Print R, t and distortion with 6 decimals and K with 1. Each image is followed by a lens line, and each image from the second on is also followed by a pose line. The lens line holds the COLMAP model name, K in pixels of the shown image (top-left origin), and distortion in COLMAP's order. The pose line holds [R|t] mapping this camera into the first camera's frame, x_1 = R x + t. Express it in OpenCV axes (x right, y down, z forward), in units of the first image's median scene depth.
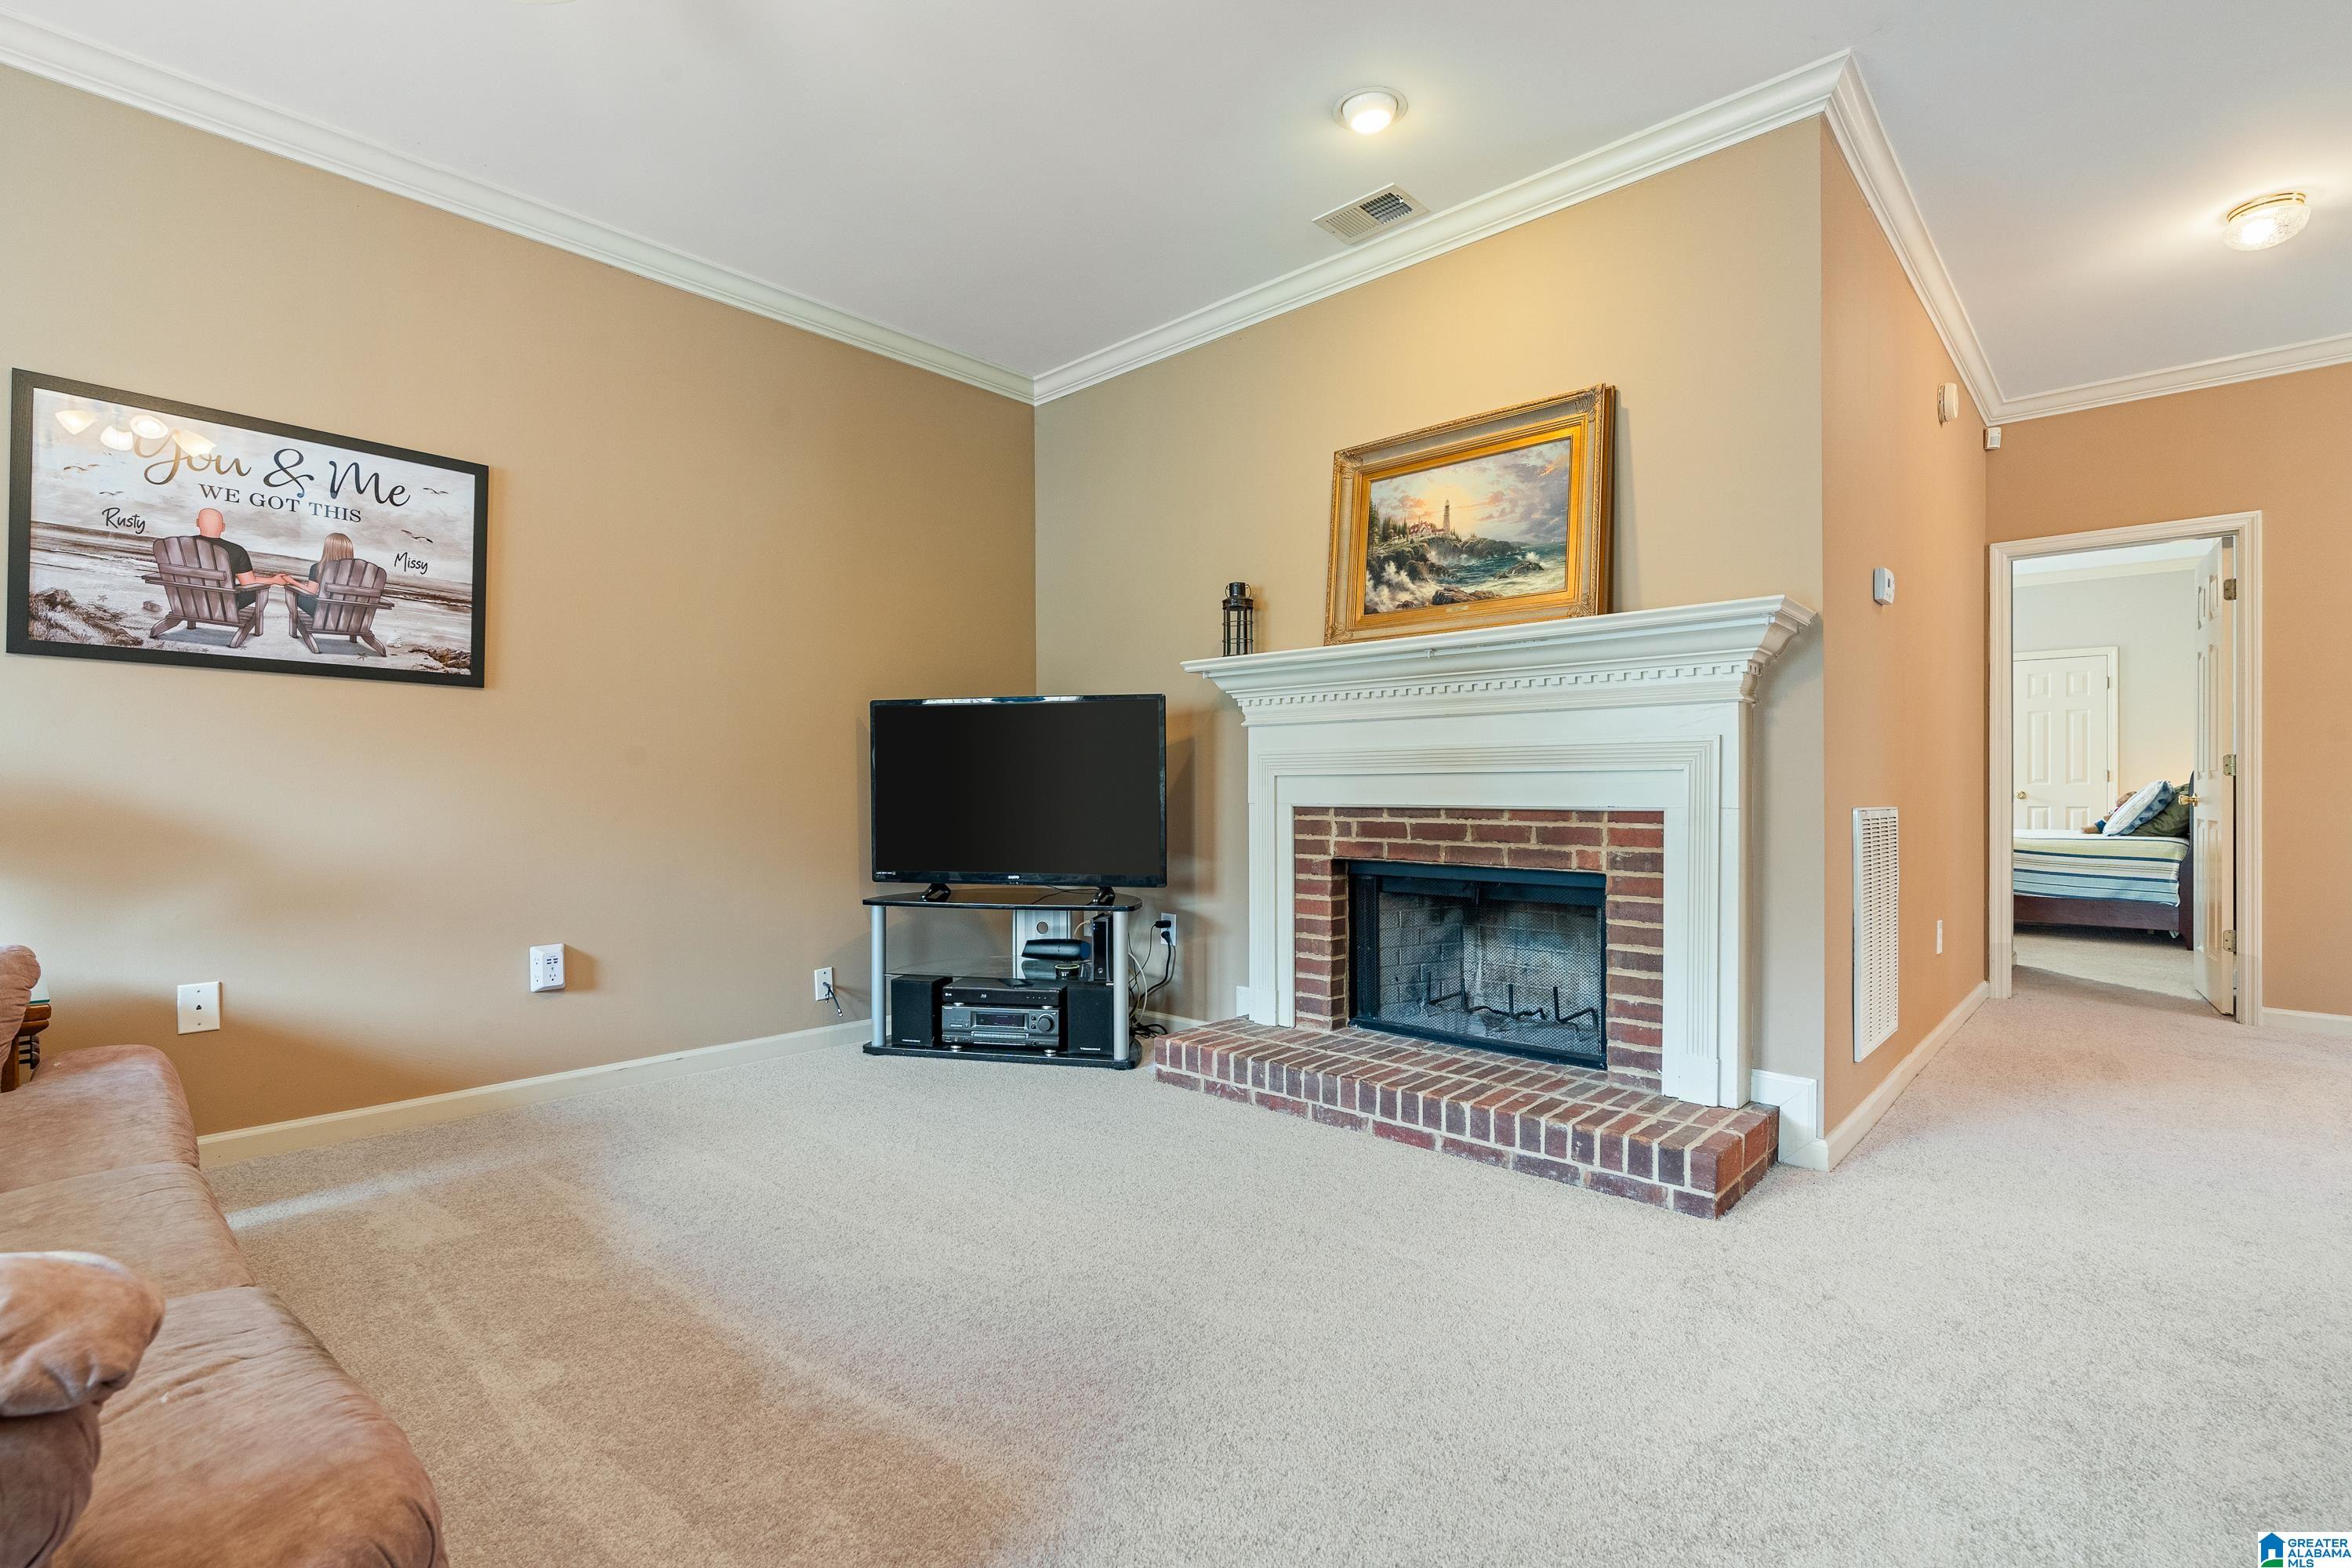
lens RADIAL K [[1081.1, 0, 1185.3], [0, 1081.1, 791.3], [0, 0, 1]] dist [0.000273, 0.000596]
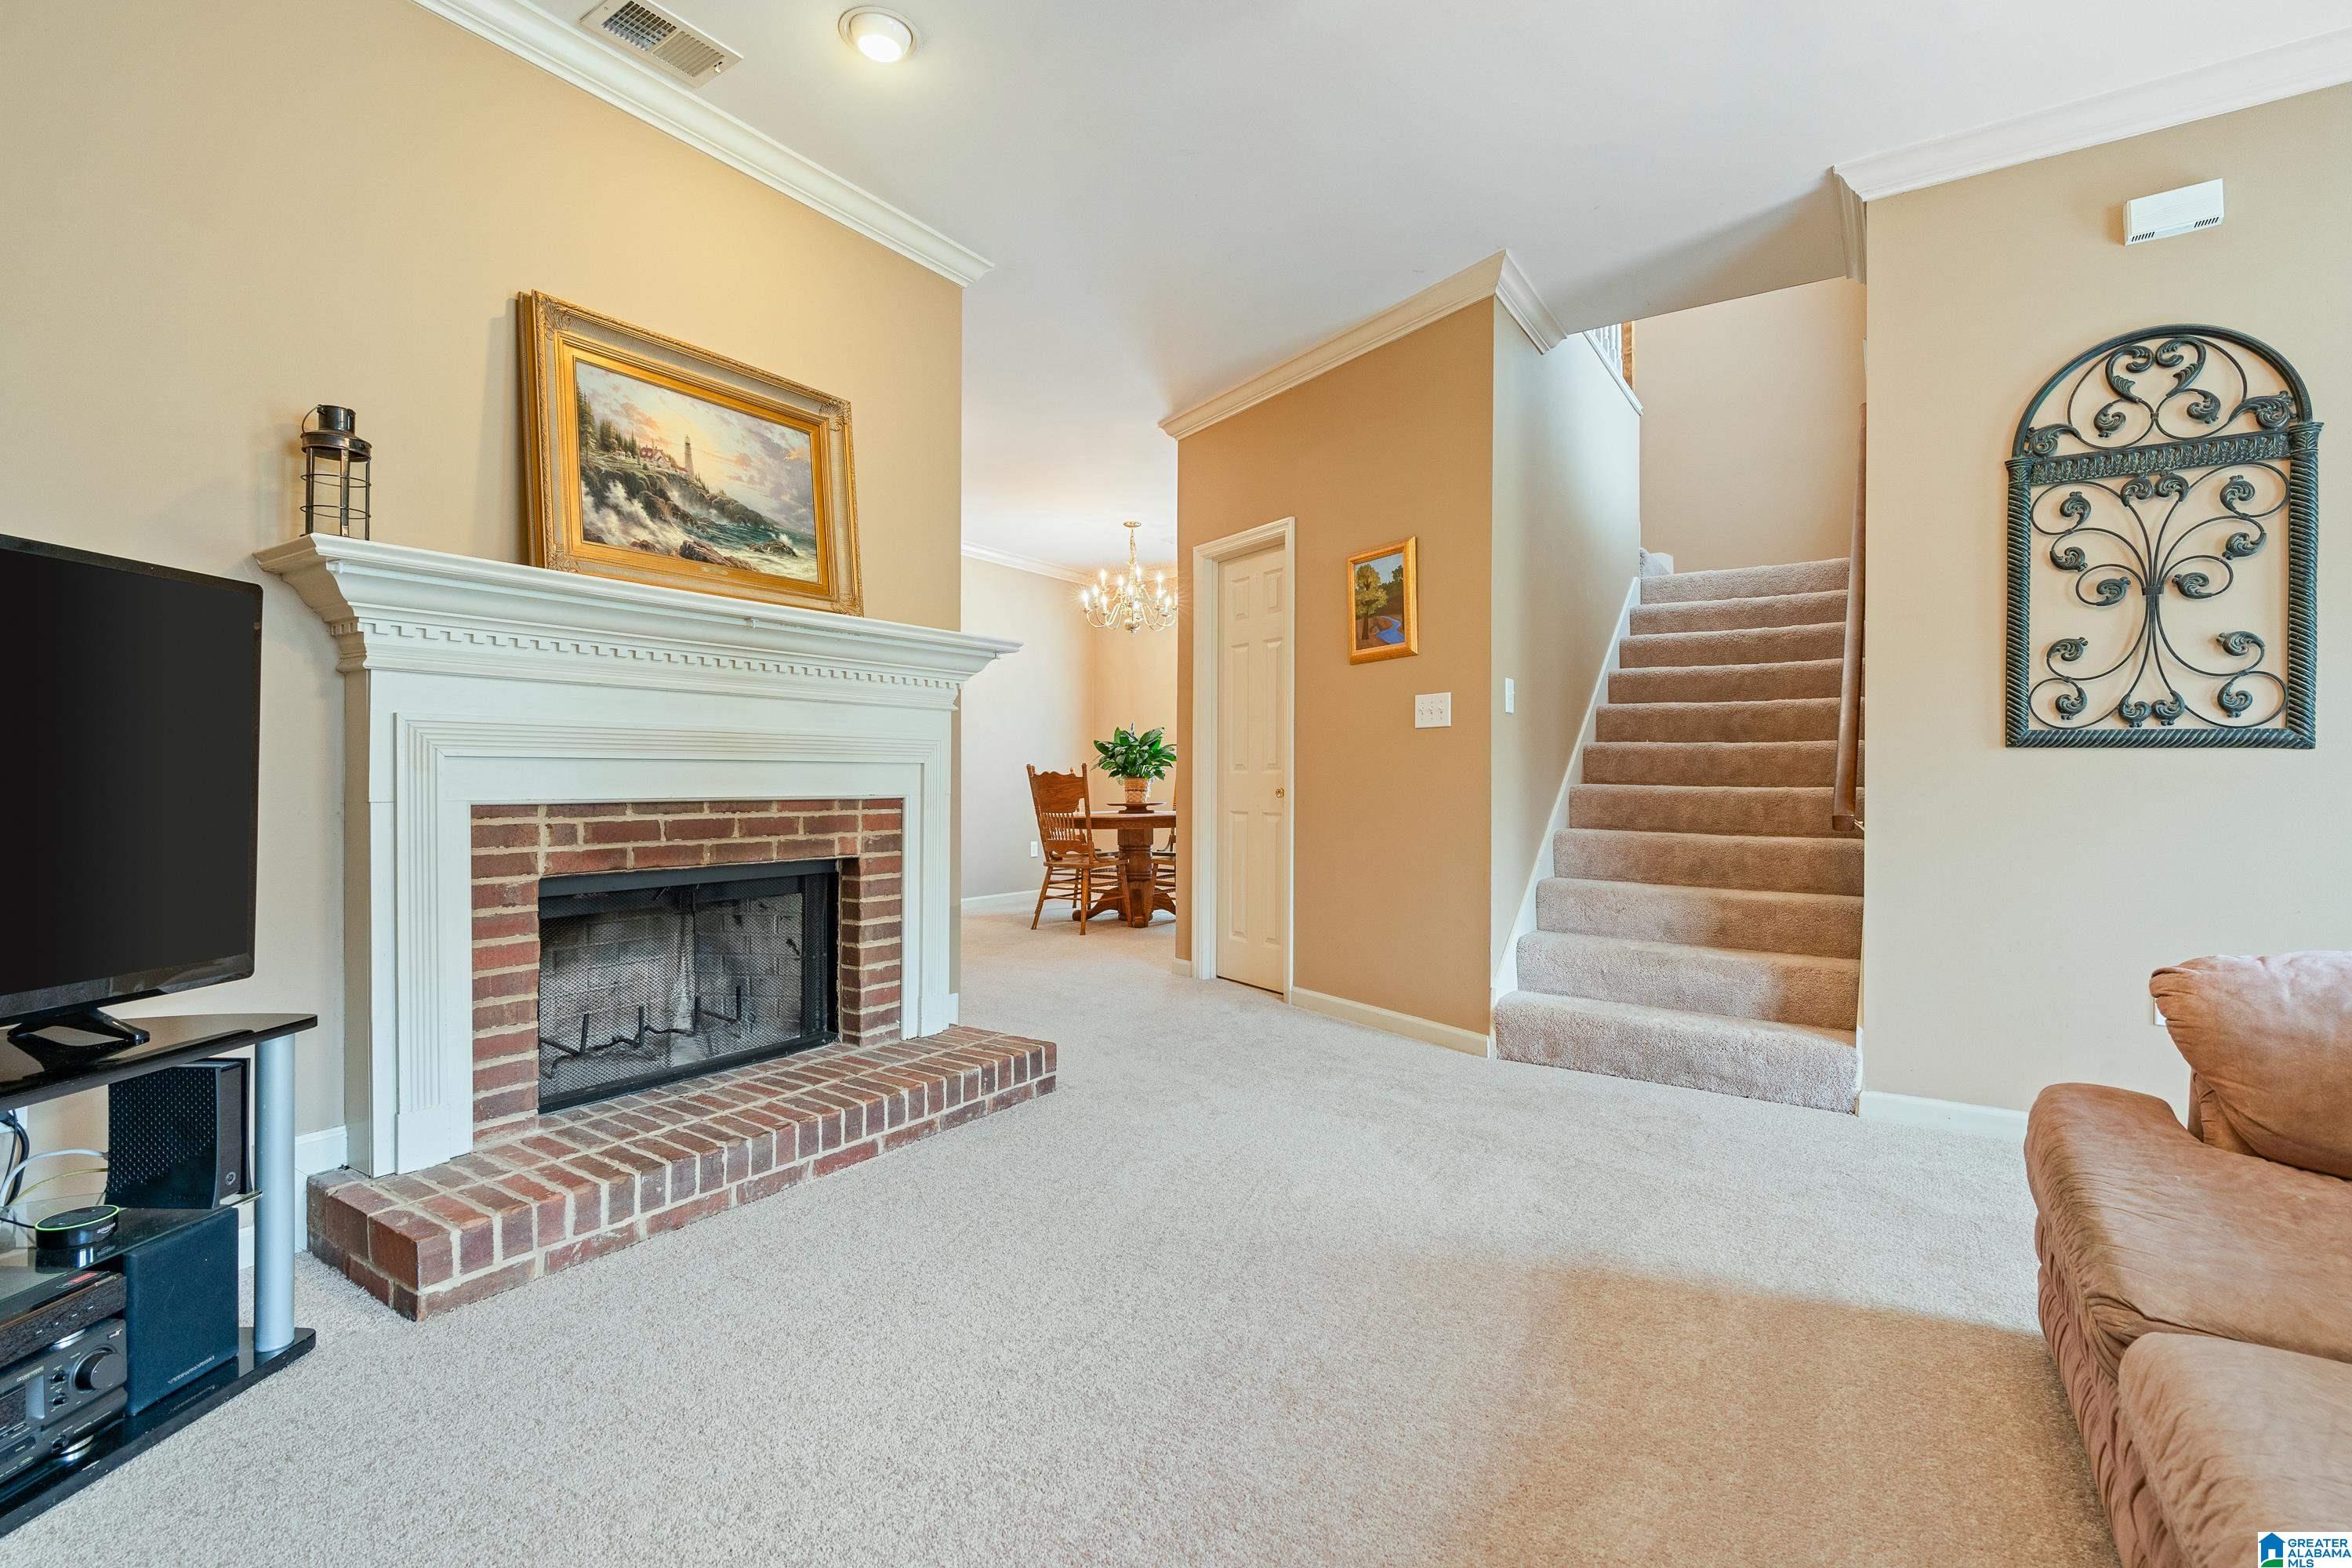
lens RADIAL K [[1081.1, 0, 1164.8], [0, 1081.1, 771.5], [0, 0, 1]] dist [0.000273, 0.000596]
pose [[-0.135509, 0.006242, 0.990757, -0.715516], [-0.001780, 0.999977, -0.006543, -0.002920], [-0.990775, -0.002650, -0.135494, 0.827497]]
